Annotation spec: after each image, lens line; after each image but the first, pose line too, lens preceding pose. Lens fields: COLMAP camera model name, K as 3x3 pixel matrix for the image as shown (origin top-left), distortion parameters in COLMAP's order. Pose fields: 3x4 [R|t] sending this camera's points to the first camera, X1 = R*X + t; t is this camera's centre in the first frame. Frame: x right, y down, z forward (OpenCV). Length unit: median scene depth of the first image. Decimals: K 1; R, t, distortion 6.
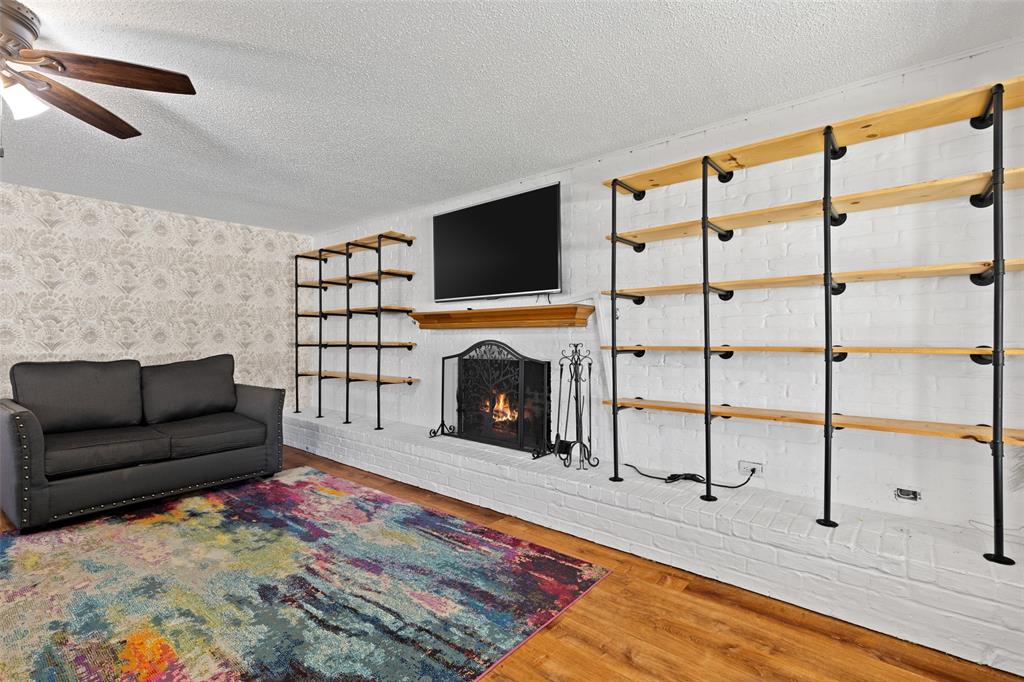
lens RADIAL K [[465.0, 0, 508.6], [0, 465.0, 338.4], [0, 0, 1]] dist [0.006380, 0.000228]
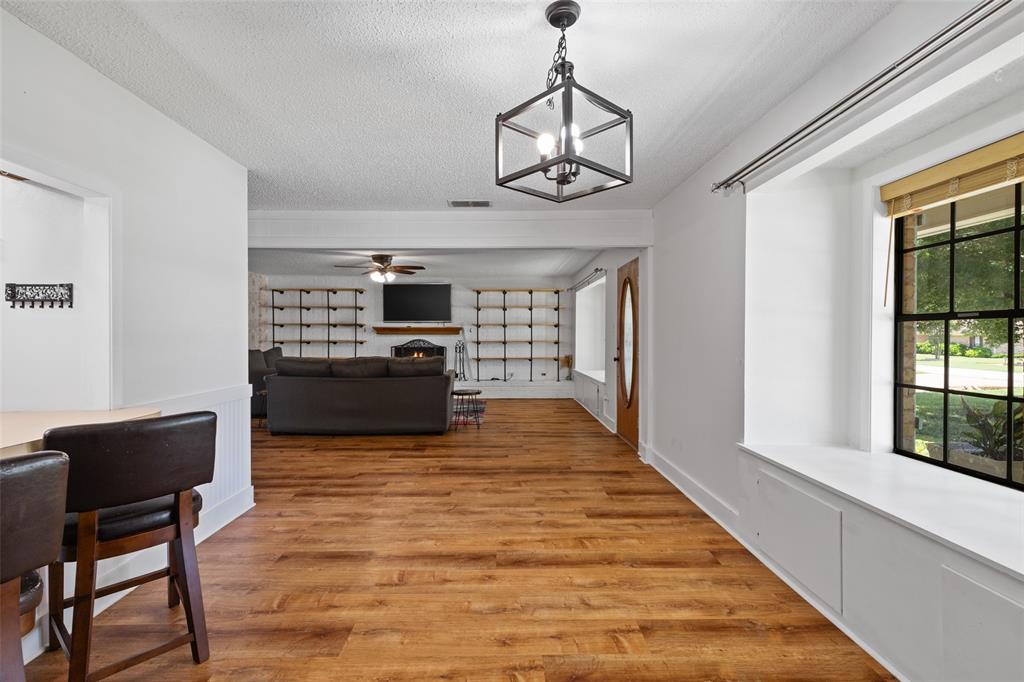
lens RADIAL K [[465.0, 0, 502.0], [0, 465.0, 342.8], [0, 0, 1]] dist [0.006380, 0.000228]
pose [[0.767275, -0.007478, 0.641274, -1.581186], [-0.001875, 0.999902, 0.013903, -0.015542], [-0.641315, -0.011870, 0.767186, -1.474402]]
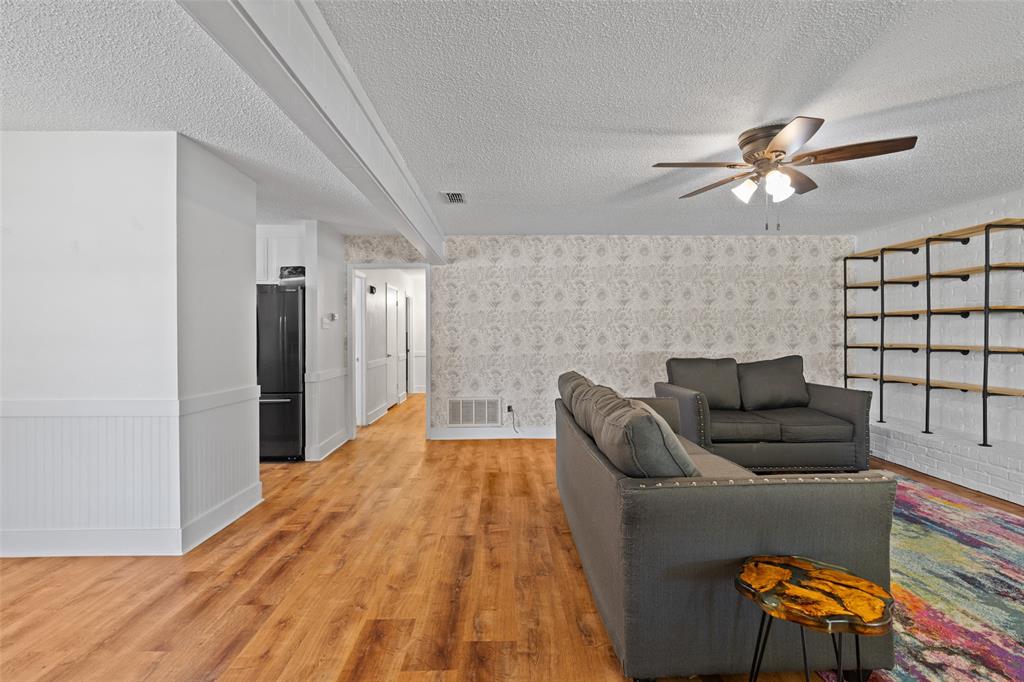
lens RADIAL K [[475.2, 0, 510.0], [0, 475.2, 339.3], [0, 0, 1]] dist [-0.004548, 0.000259]
pose [[0.653286, 0.006792, -0.757081, -0.268146], [0.002600, 0.999934, 0.011214, -0.027206], [0.757107, -0.009294, 0.653225, -0.377344]]
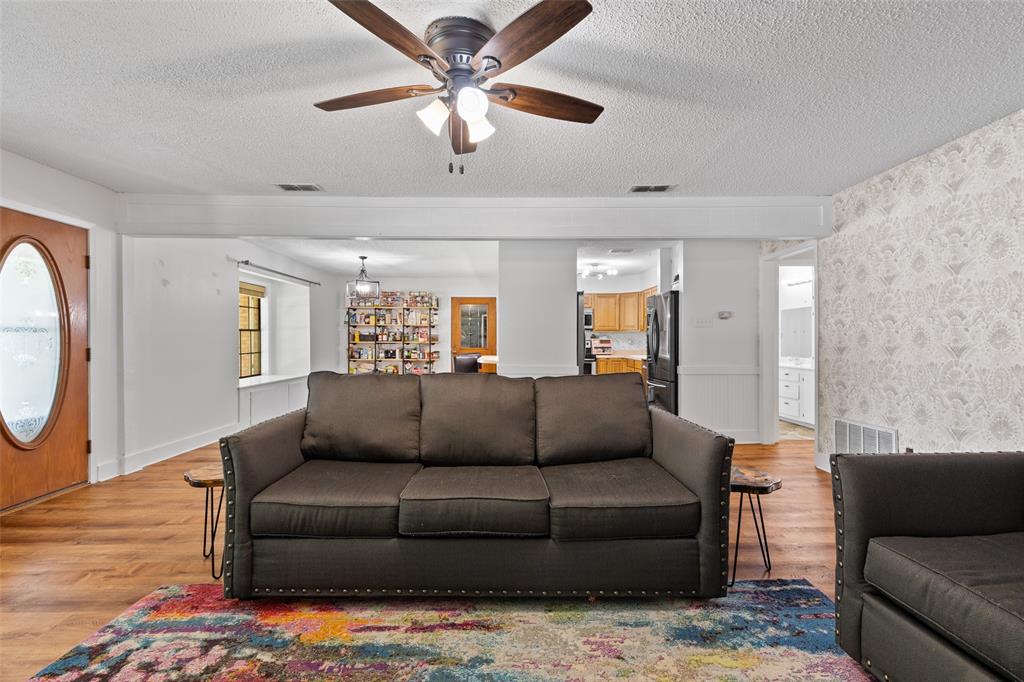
lens RADIAL K [[465.0, 0, 510.9], [0, 465.0, 339.1], [0, 0, 1]] dist [0.006380, 0.000228]
pose [[-0.761208, -0.000607, -0.648508, -0.271181], [0.001826, 0.999994, -0.003079, 0.002254], [0.648506, -0.003527, -0.761202, 1.064559]]
